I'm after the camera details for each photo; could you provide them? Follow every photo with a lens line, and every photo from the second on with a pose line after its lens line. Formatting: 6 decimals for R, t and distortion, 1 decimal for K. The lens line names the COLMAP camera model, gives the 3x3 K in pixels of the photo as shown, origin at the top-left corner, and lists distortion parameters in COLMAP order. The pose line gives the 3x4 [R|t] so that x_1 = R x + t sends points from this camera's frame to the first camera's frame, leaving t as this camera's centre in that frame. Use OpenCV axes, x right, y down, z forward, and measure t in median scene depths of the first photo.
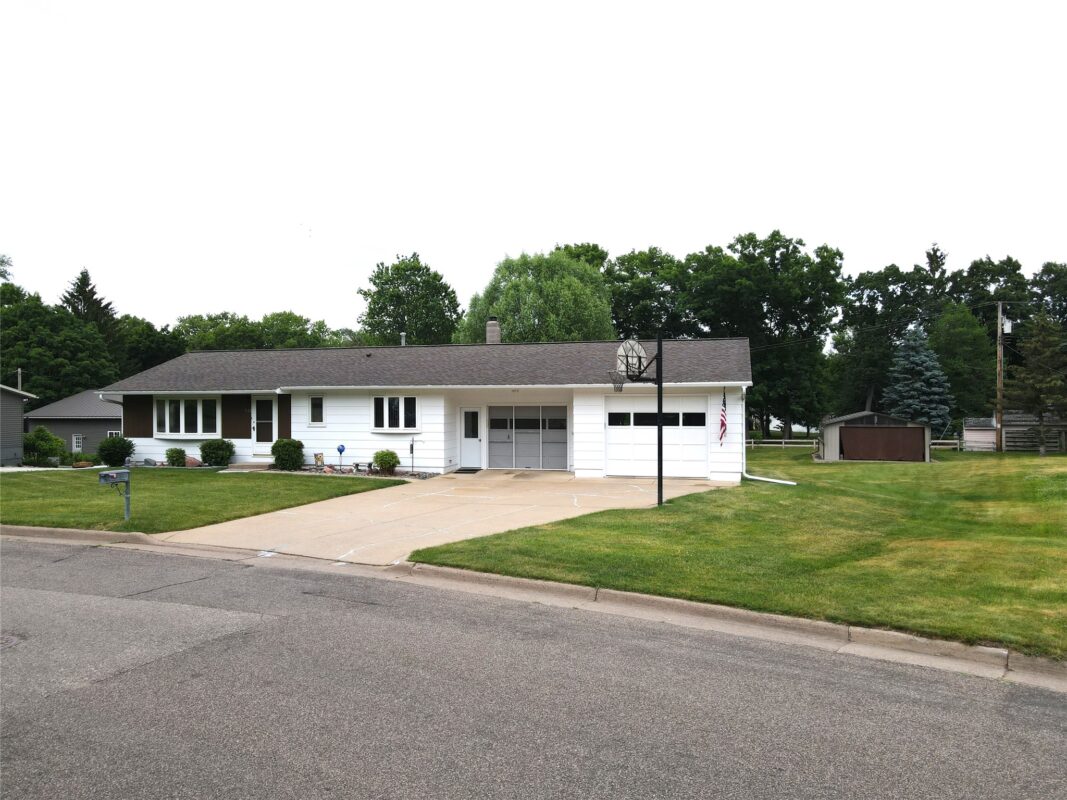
lens RADIAL K [[783.4, 0, 532.0], [0, 783.4, 398.9], [0, 0, 1]] dist [0.003738, 0.024370]
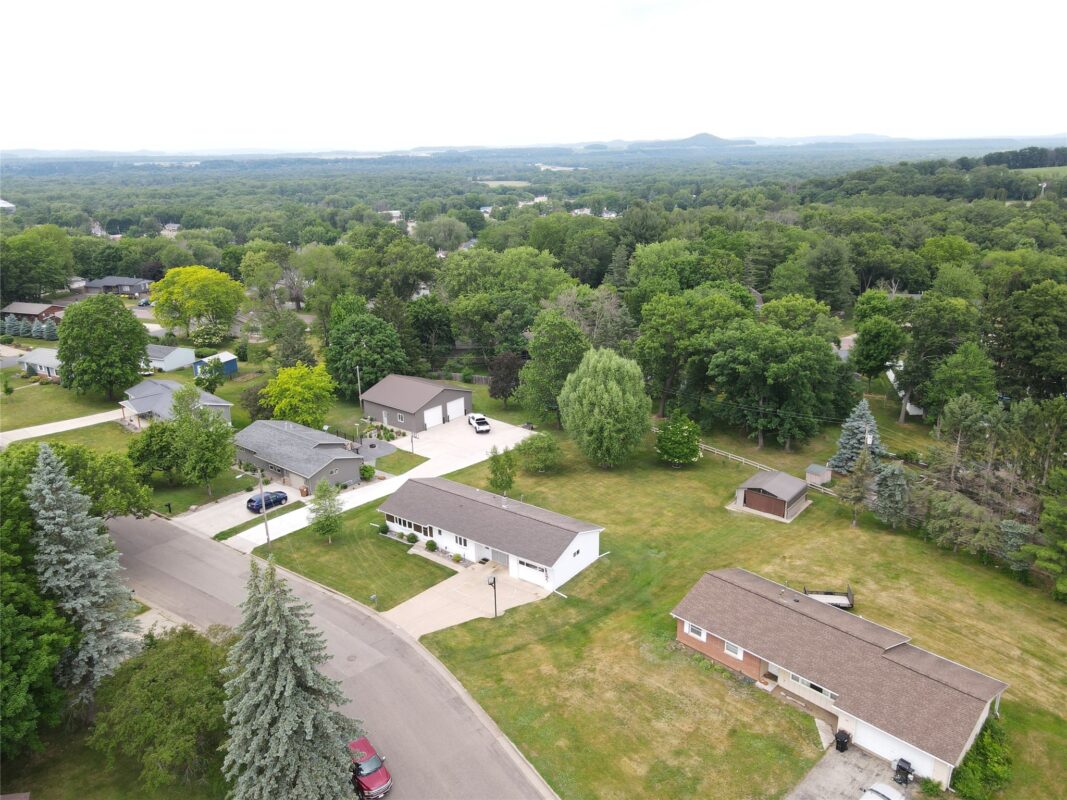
lens RADIAL K [[783.4, 0, 535.4], [0, 783.4, 401.7], [0, 0, 1]] dist [0.003738, 0.024370]
pose [[0.932156, 0.108718, -0.345349, 0.935236], [0.005402, 0.949569, 0.313511, -1.246452], [0.362017, -0.294106, 0.884559, -1.226445]]
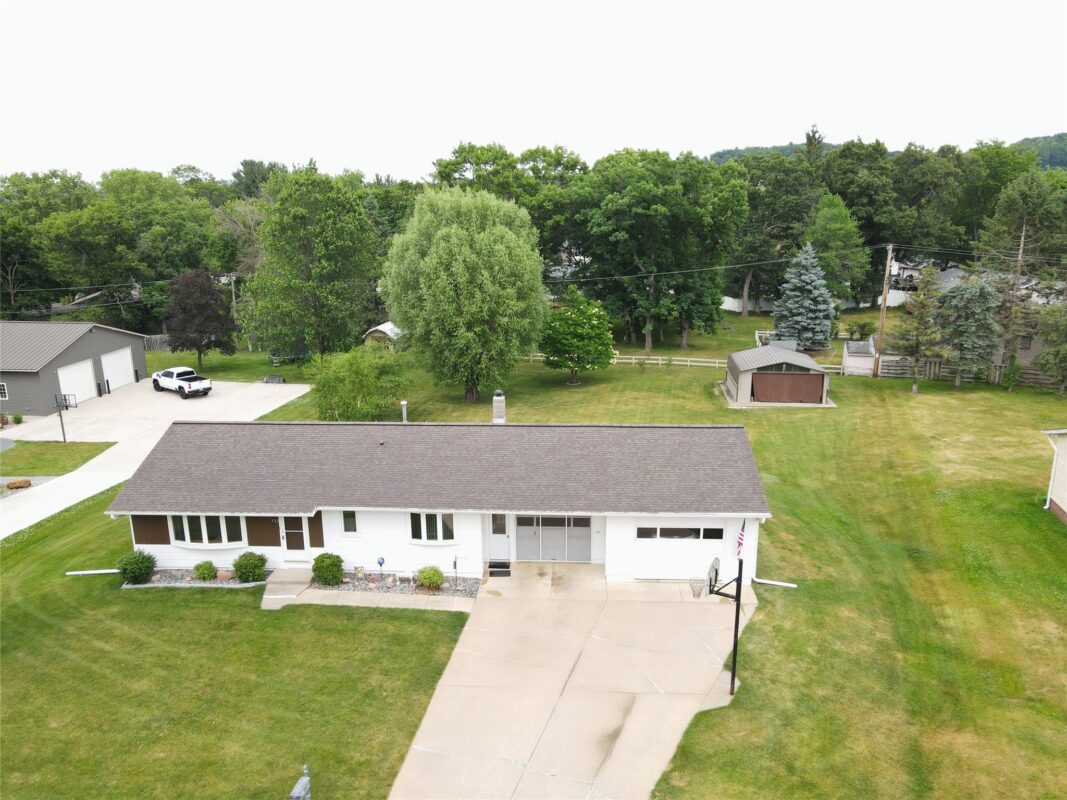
lens RADIAL K [[783.4, 0, 528.5], [0, 783.4, 395.7], [0, 0, 1]] dist [0.003738, 0.024370]
pose [[0.981601, -0.052338, 0.183630, -0.200786], [0.004888, 0.968273, 0.249848, -0.358510], [-0.190881, -0.244354, 0.950713, 0.017078]]
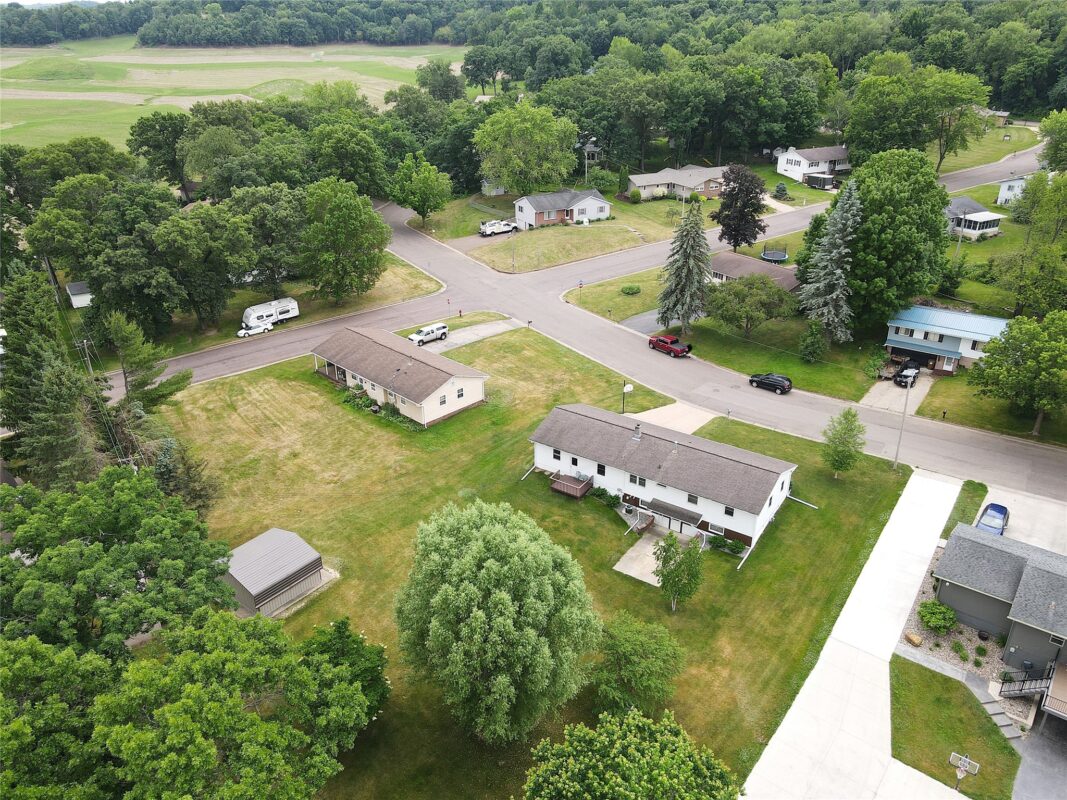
lens RADIAL K [[783.4, 0, 537.4], [0, 783.4, 405.0], [0, 0, 1]] dist [0.003738, 0.024370]
pose [[-0.942616, -0.136246, 0.304815, -0.499767], [-0.002122, 0.915377, 0.402592, -1.099370], [-0.333872, 0.378843, -0.863138, 3.230789]]
